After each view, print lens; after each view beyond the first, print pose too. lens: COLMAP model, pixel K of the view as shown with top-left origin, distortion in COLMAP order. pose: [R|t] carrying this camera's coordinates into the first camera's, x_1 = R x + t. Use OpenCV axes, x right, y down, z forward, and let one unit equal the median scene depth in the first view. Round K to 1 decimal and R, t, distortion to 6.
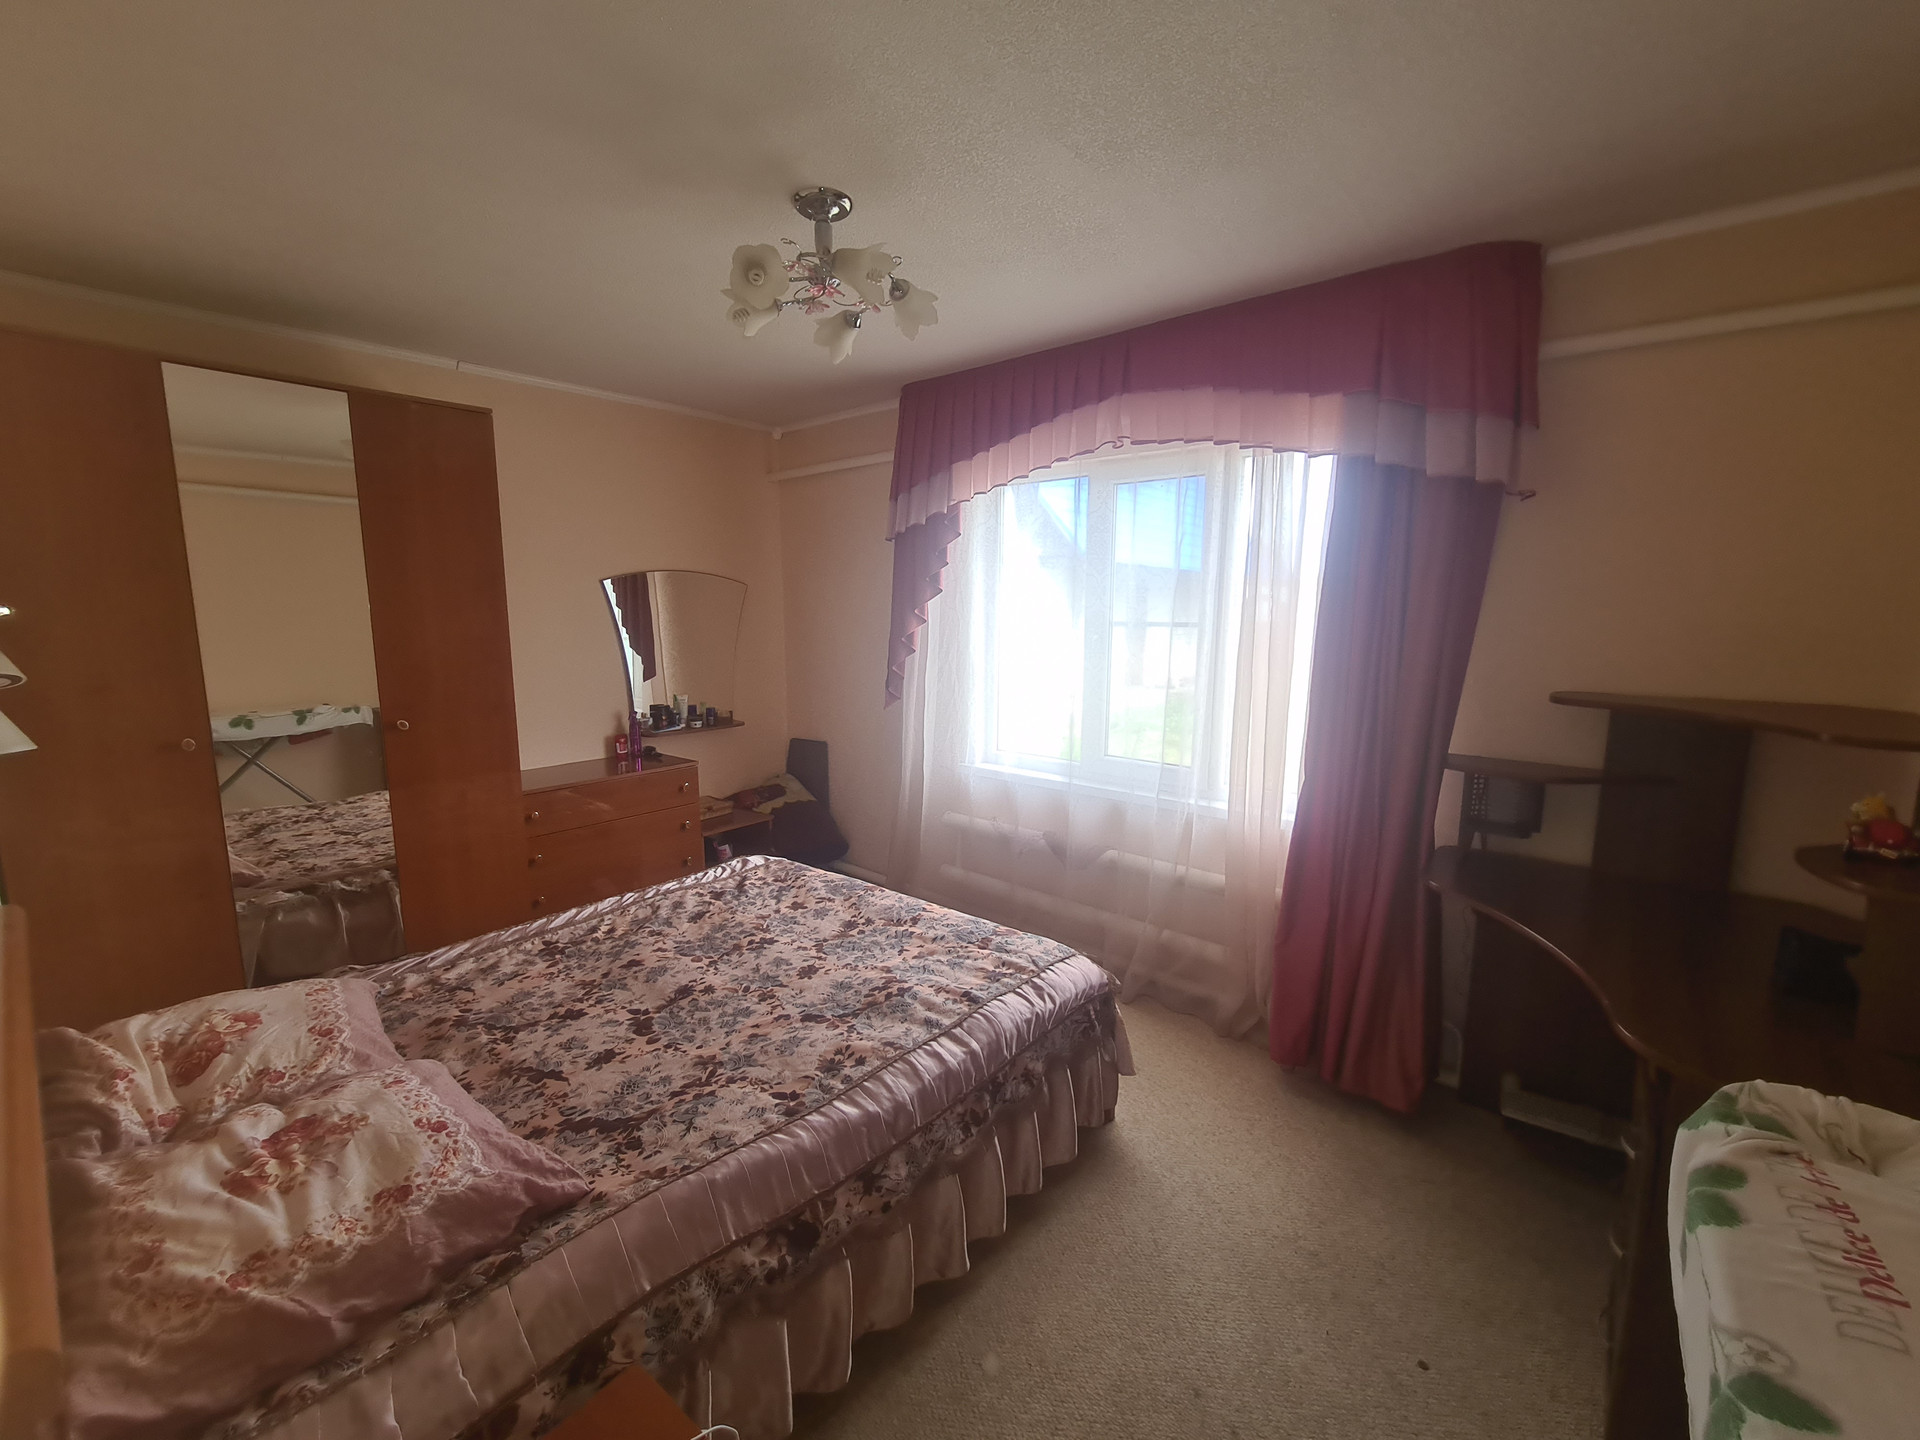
lens RADIAL K [[785.5, 0, 964.7], [0, 785.5, 720.0], [0, 0, 1]] dist [-0.006659, 0.002470]
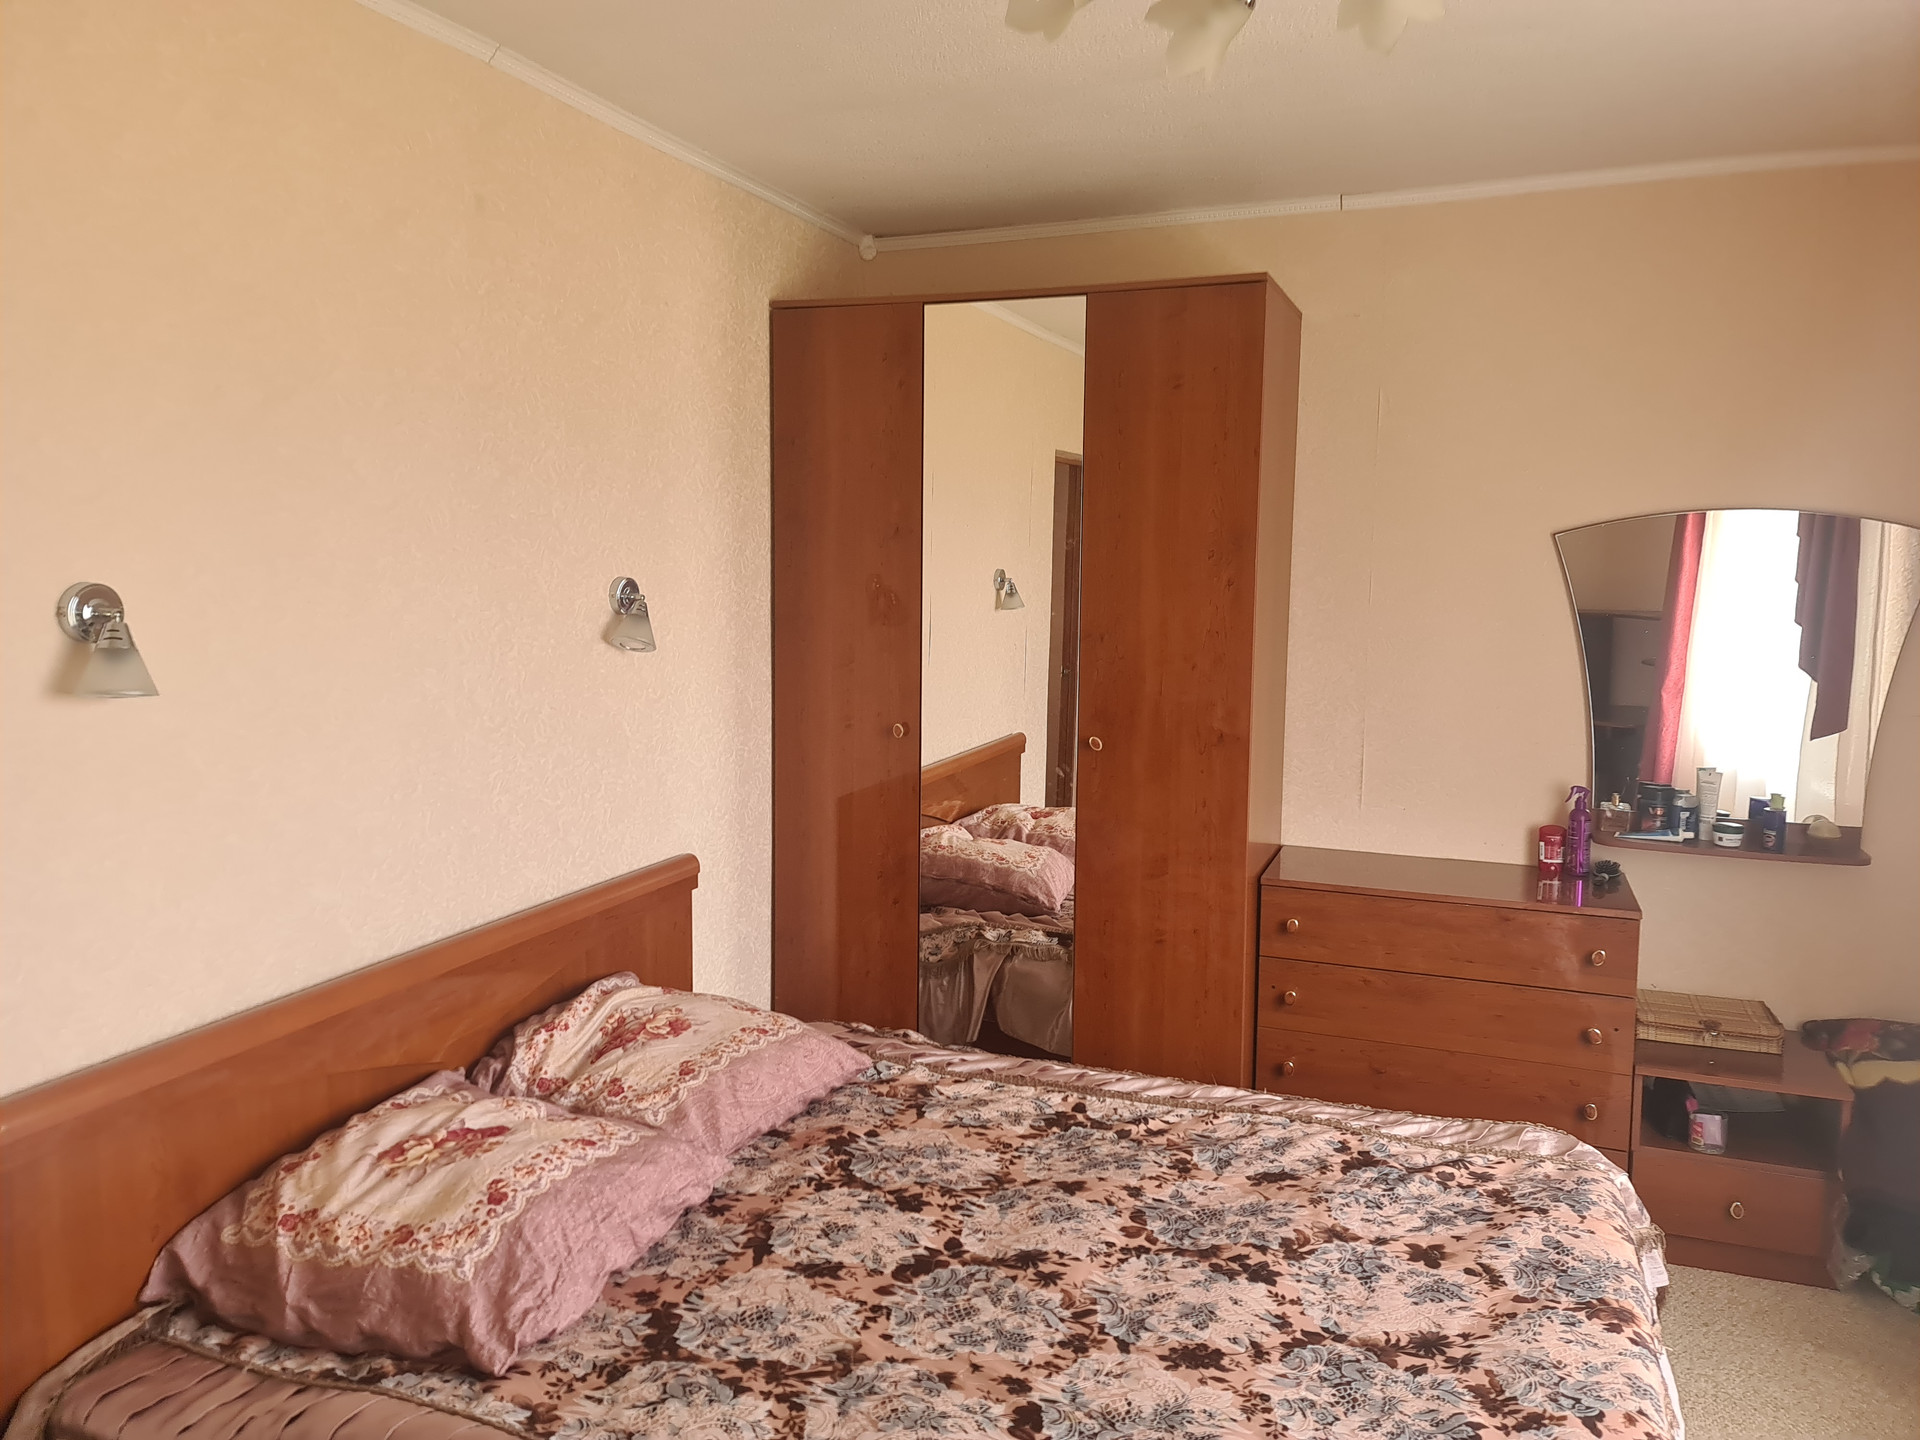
lens RADIAL K [[1381.2, 0, 963.6], [0, 1381.2, 719.0], [0, 0, 1]] dist [0.051714, -0.002288]
pose [[0.331020, 0.110571, -0.937123, 0.490233], [-0.146469, 0.987095, 0.064730, -0.093253], [0.932187, 0.115833, 0.342944, 0.516816]]
